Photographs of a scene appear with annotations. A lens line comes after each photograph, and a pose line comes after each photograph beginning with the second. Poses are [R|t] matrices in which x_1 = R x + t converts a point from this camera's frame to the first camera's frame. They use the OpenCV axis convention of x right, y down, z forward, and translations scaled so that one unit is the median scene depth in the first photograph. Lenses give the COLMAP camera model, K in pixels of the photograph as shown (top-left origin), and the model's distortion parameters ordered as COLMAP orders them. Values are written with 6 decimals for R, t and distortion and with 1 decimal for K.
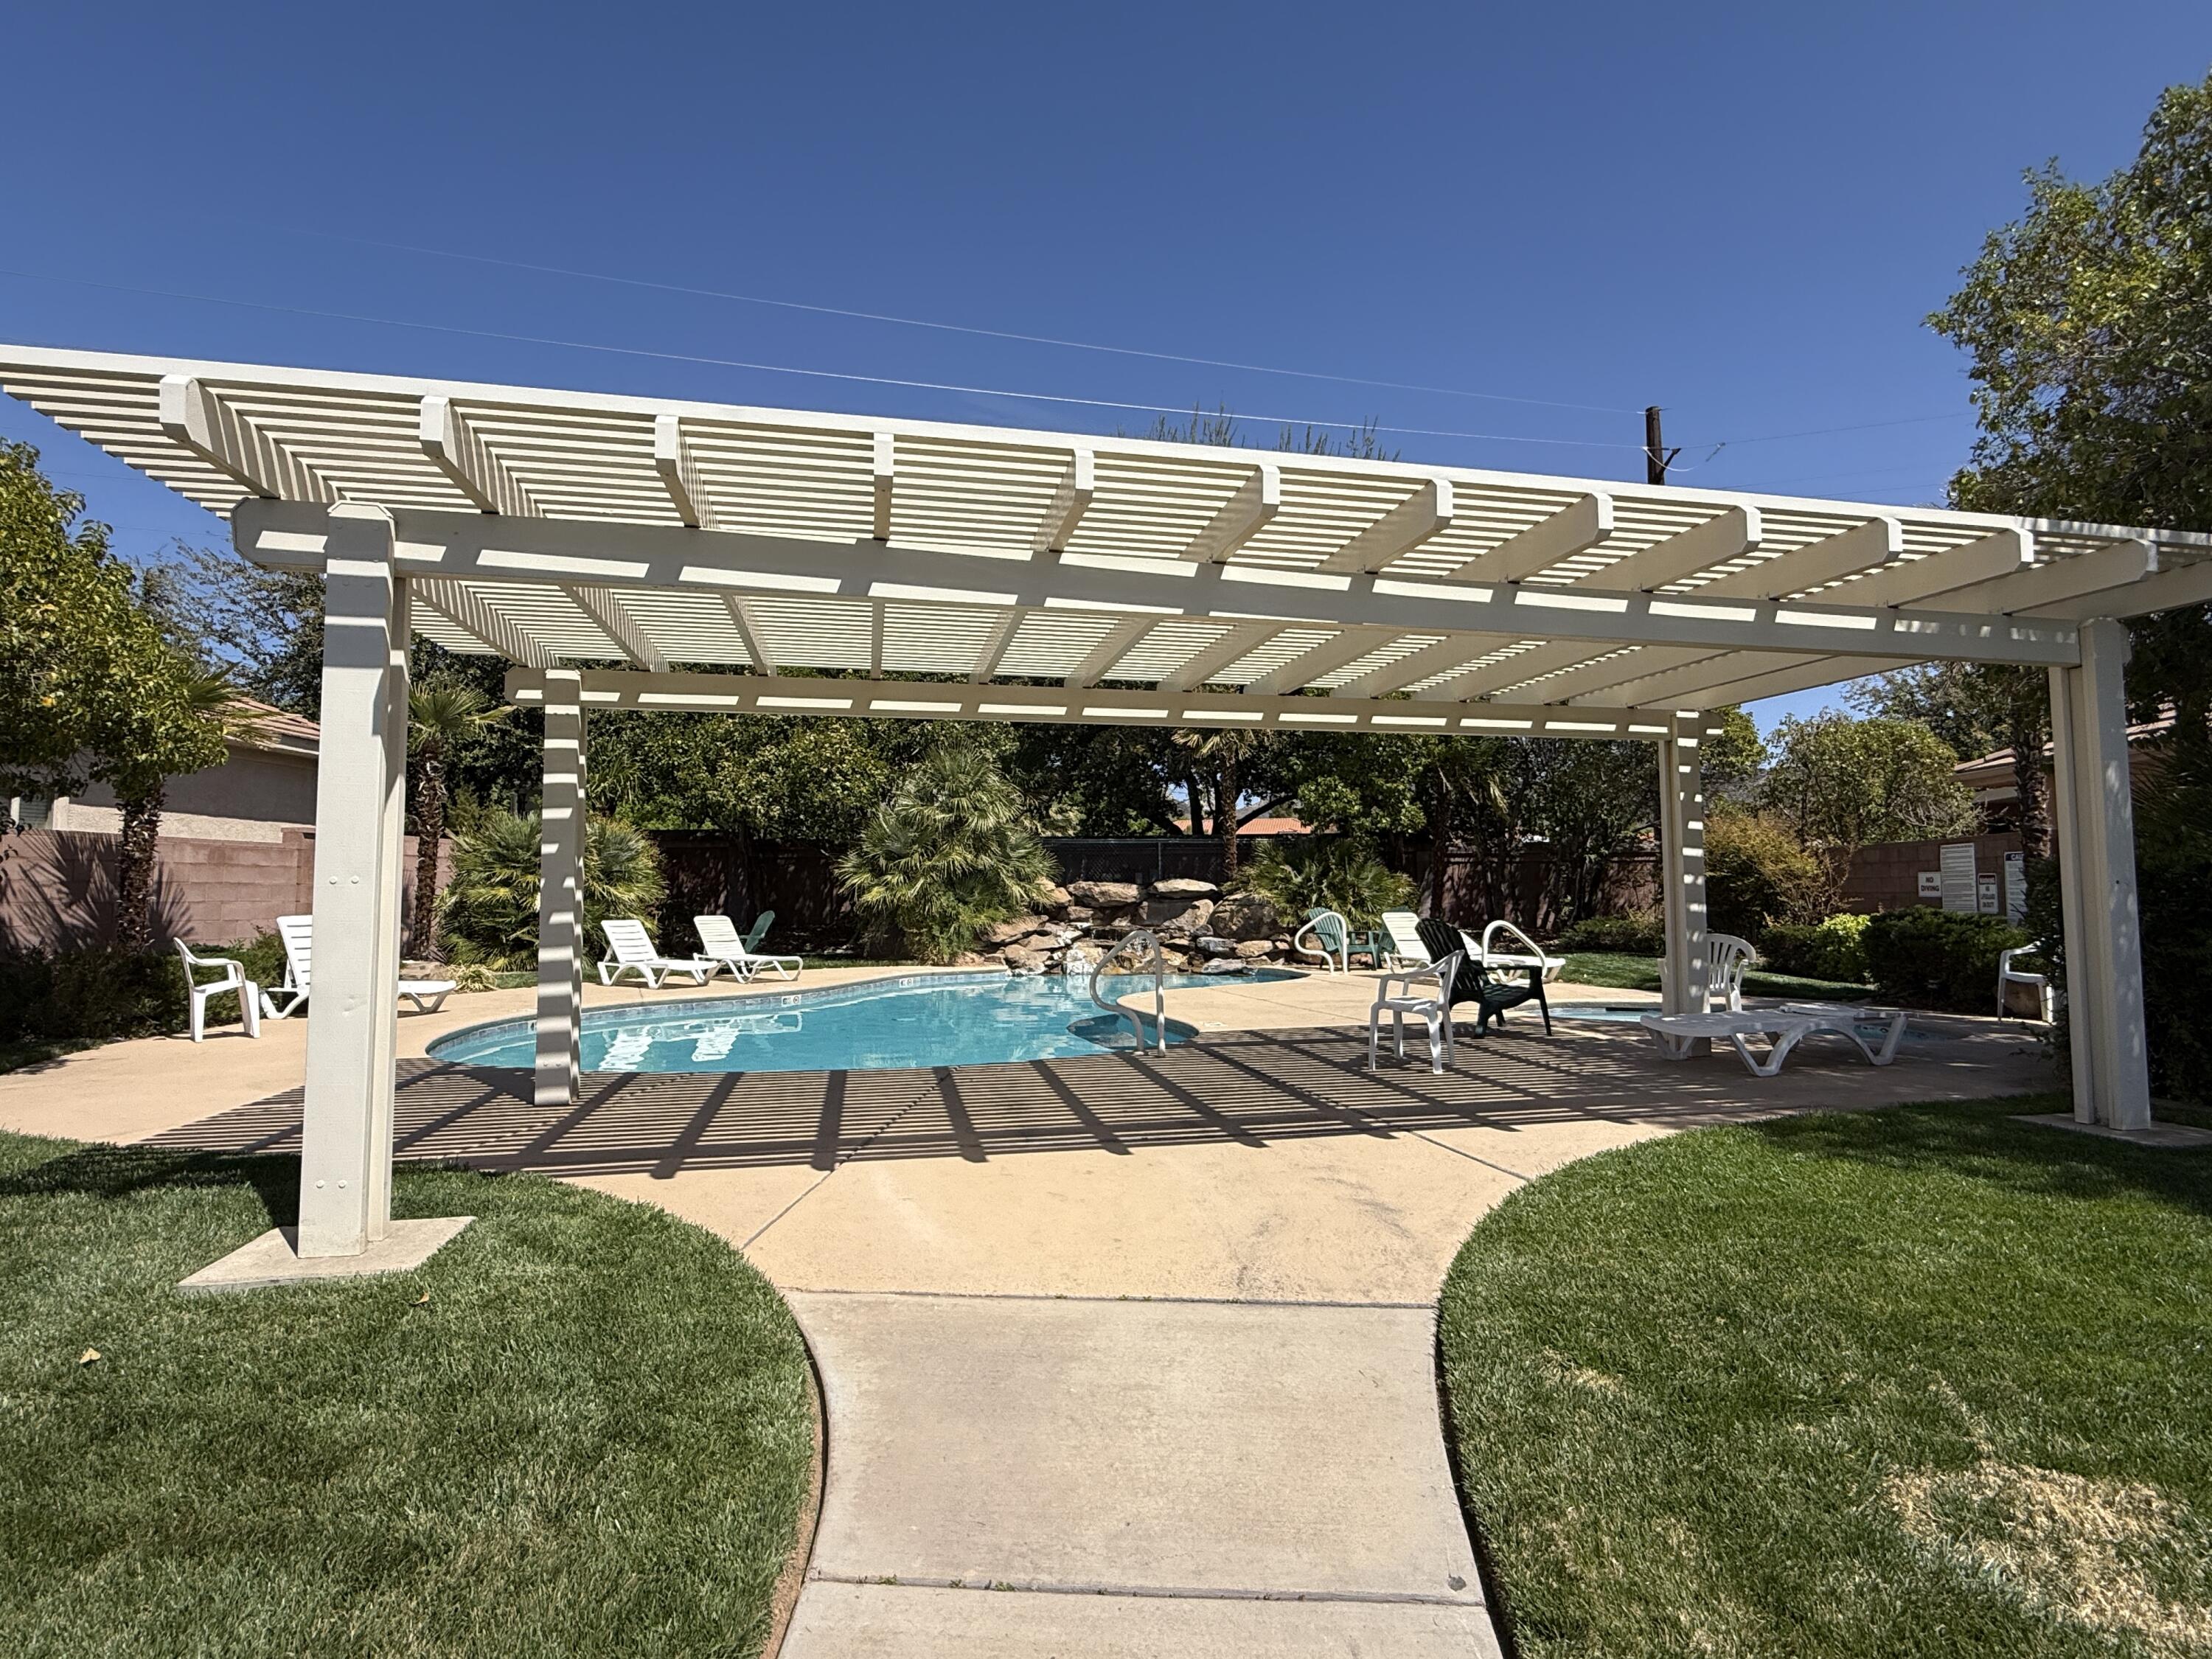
lens RADIAL K [[1082.2, 0, 1106.0], [0, 1082.2, 829.5], [0, 0, 1]] dist [-0.000675, -0.000278]
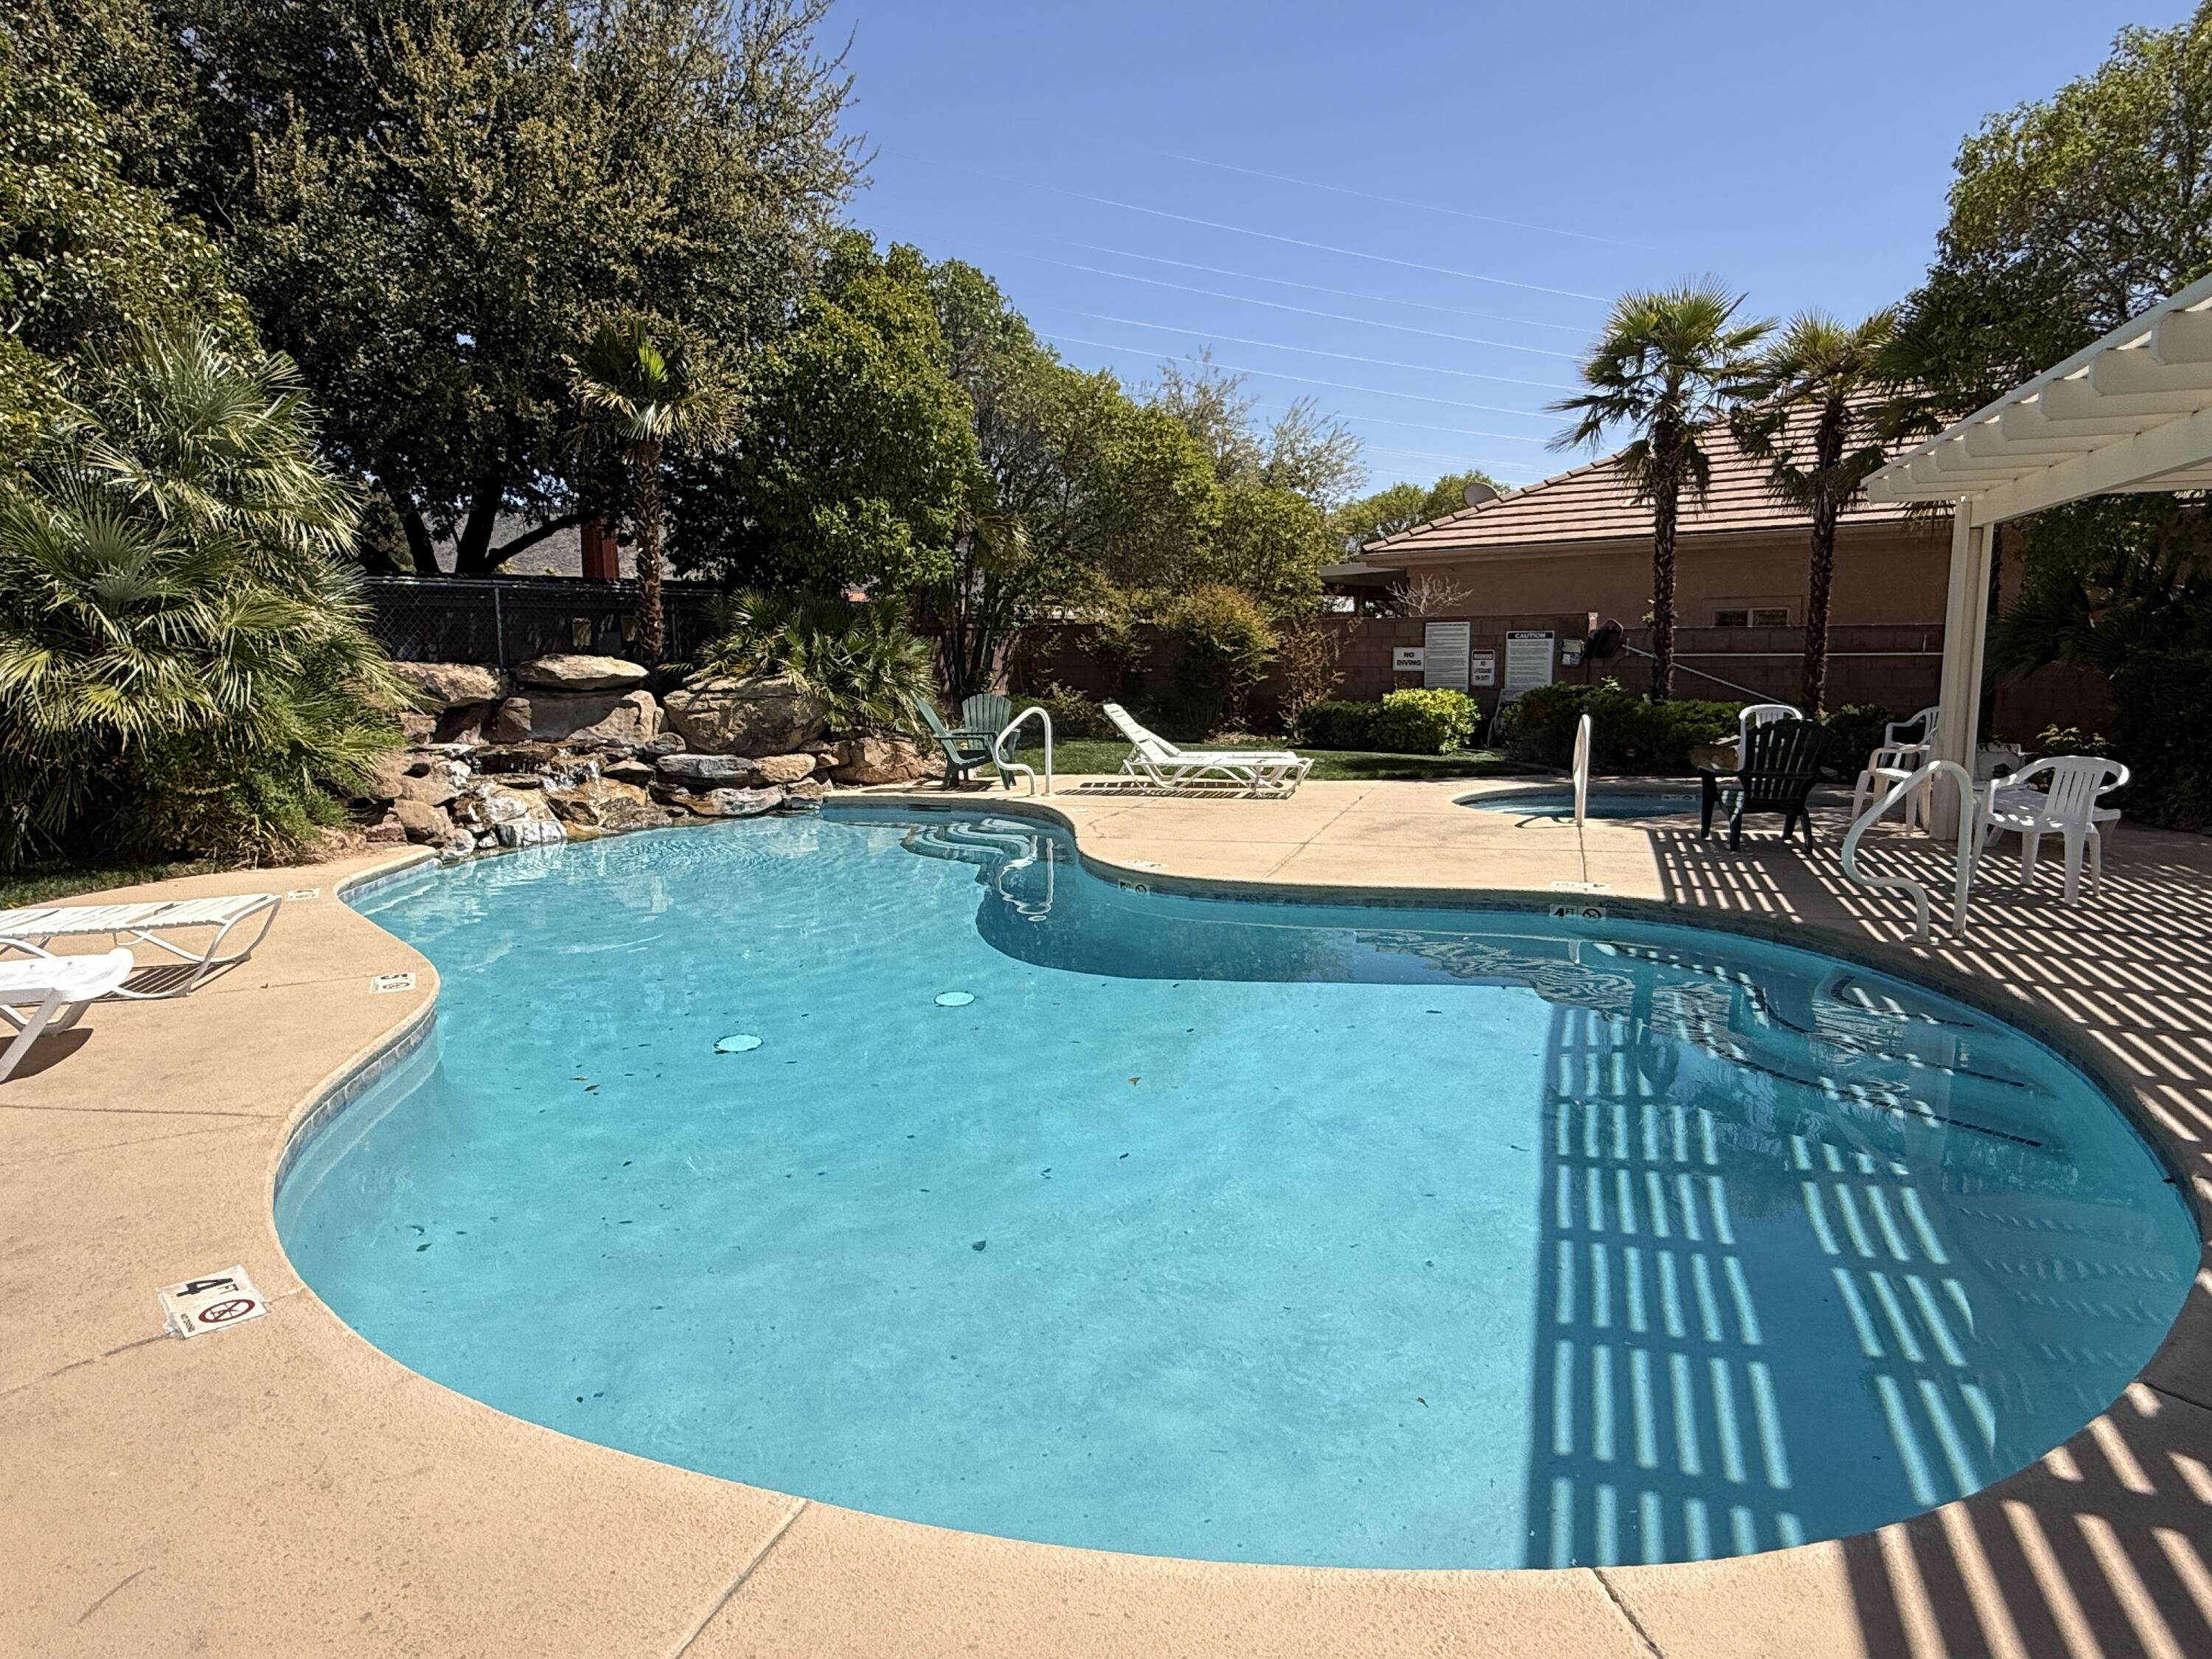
lens RADIAL K [[1287.9, 0, 1106.0], [0, 1287.9, 829.5], [0, 0, 1]] dist [-0.003851, -0.000367]
pose [[0.538506, -0.119489, 0.834107, -0.391233], [-0.041783, 0.984890, 0.168066, 0.012060], [-0.841585, -0.125356, 0.525376, 0.447538]]
